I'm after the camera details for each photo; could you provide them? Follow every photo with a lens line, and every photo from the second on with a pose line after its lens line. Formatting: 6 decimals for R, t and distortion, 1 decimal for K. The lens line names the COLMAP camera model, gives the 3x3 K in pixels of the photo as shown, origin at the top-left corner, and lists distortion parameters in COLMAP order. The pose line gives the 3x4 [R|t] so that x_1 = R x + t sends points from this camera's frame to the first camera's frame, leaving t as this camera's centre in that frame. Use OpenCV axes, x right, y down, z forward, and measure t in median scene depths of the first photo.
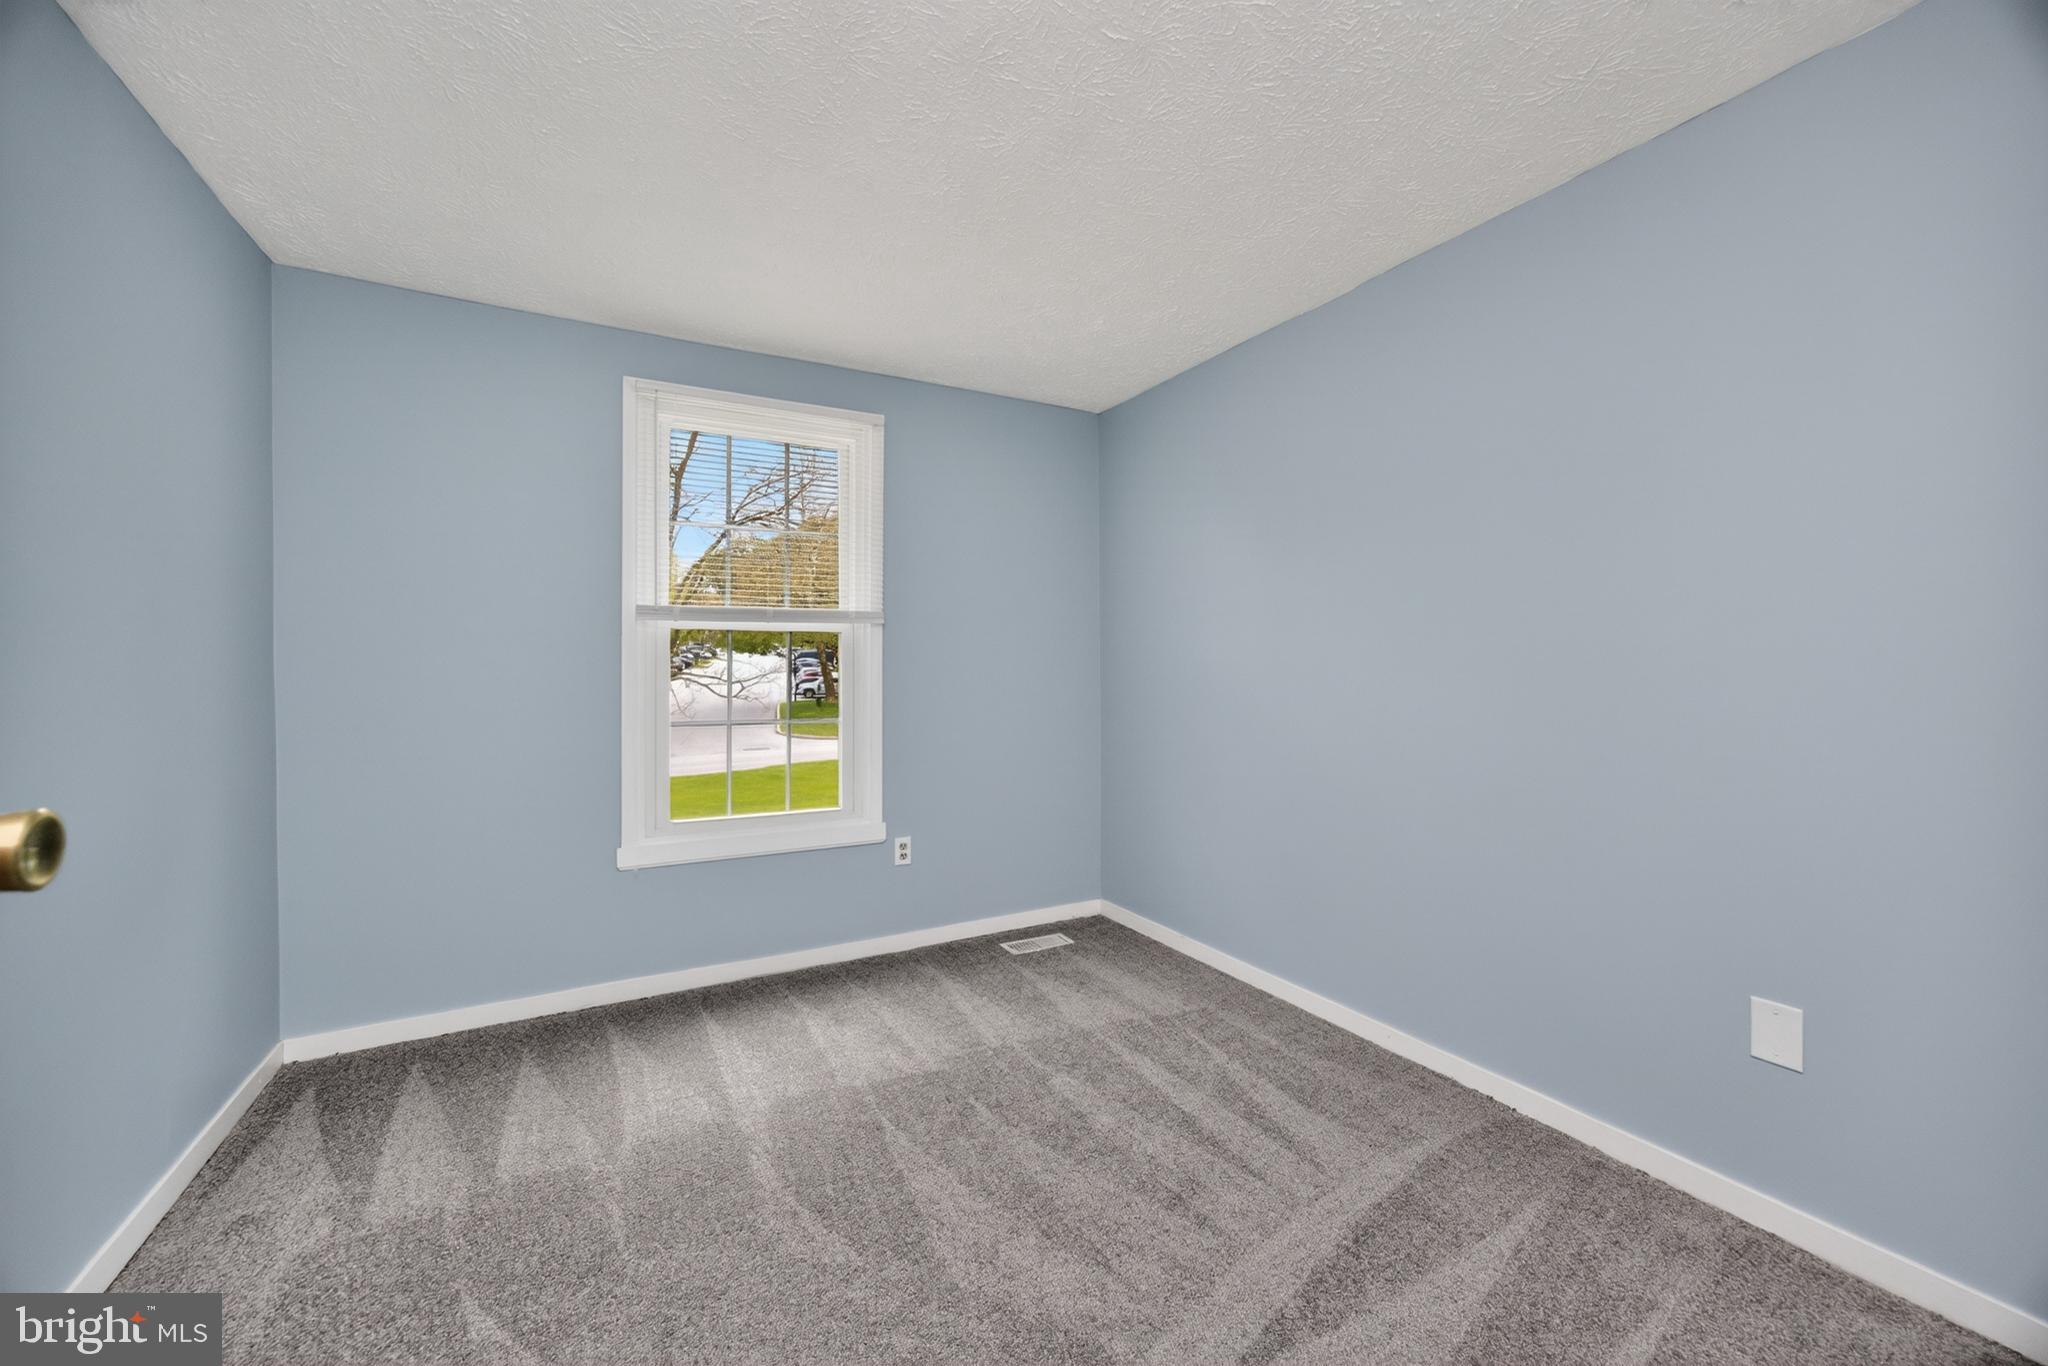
lens RADIAL K [[791.8, 0, 1019.7], [0, 791.8, 661.8], [0, 0, 1]] dist [-0.023559, 0.006632]
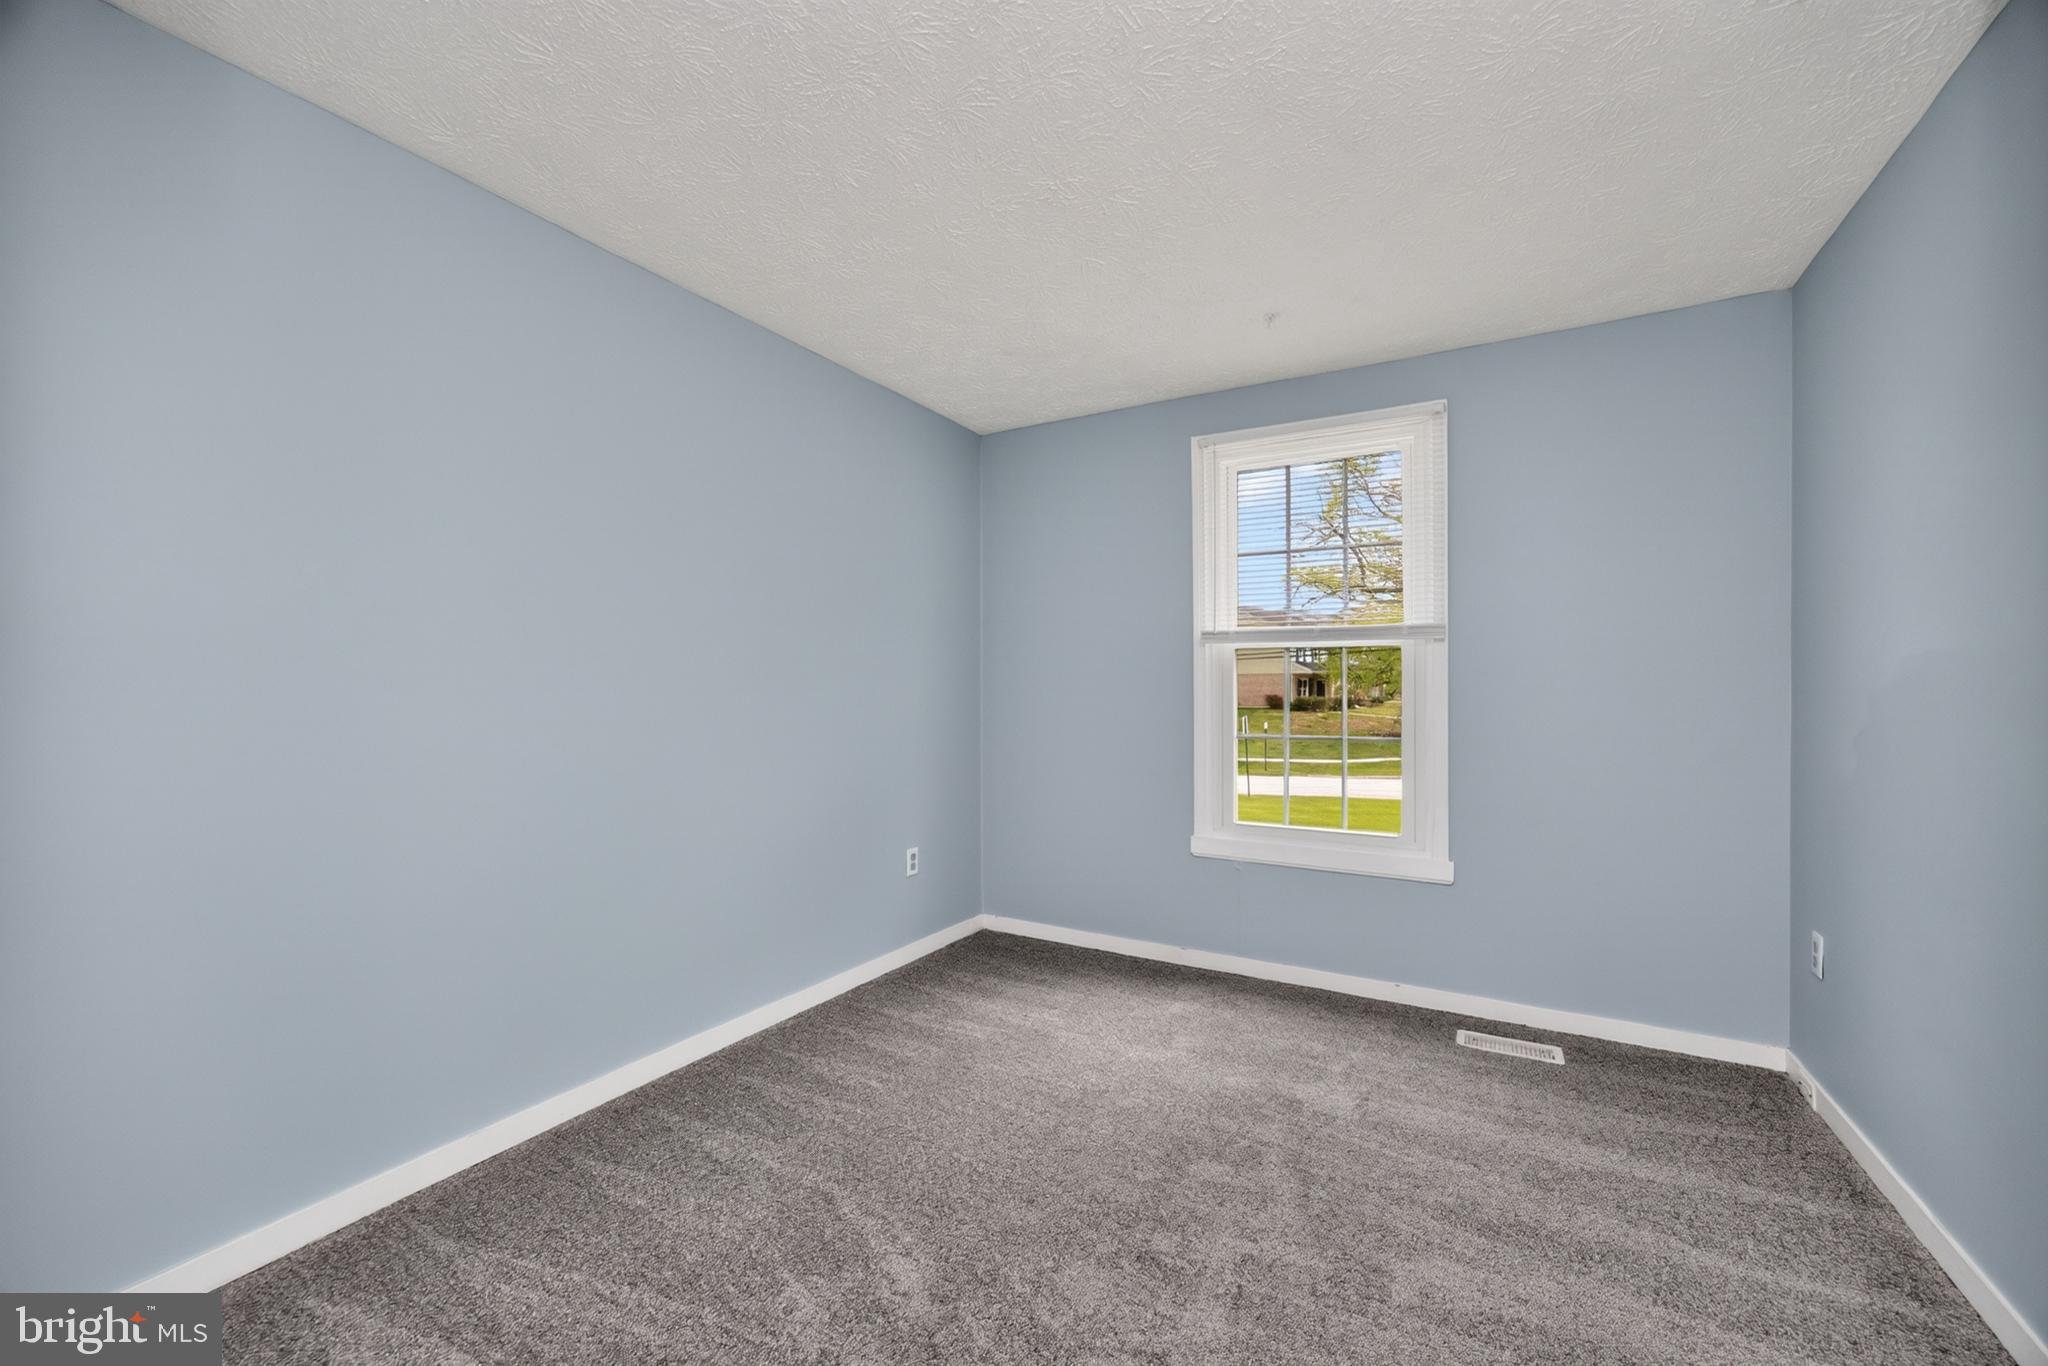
lens RADIAL K [[755.7, 0, 1024.0], [0, 755.7, 683.0], [0, 0, 1]] dist [-0.020233, 0.005390]
pose [[0.543199, 0.006145, -0.839581, 0.285147], [-0.000965, 0.999977, 0.006695, -0.001716], [0.839603, -0.002826, 0.543193, 0.156804]]
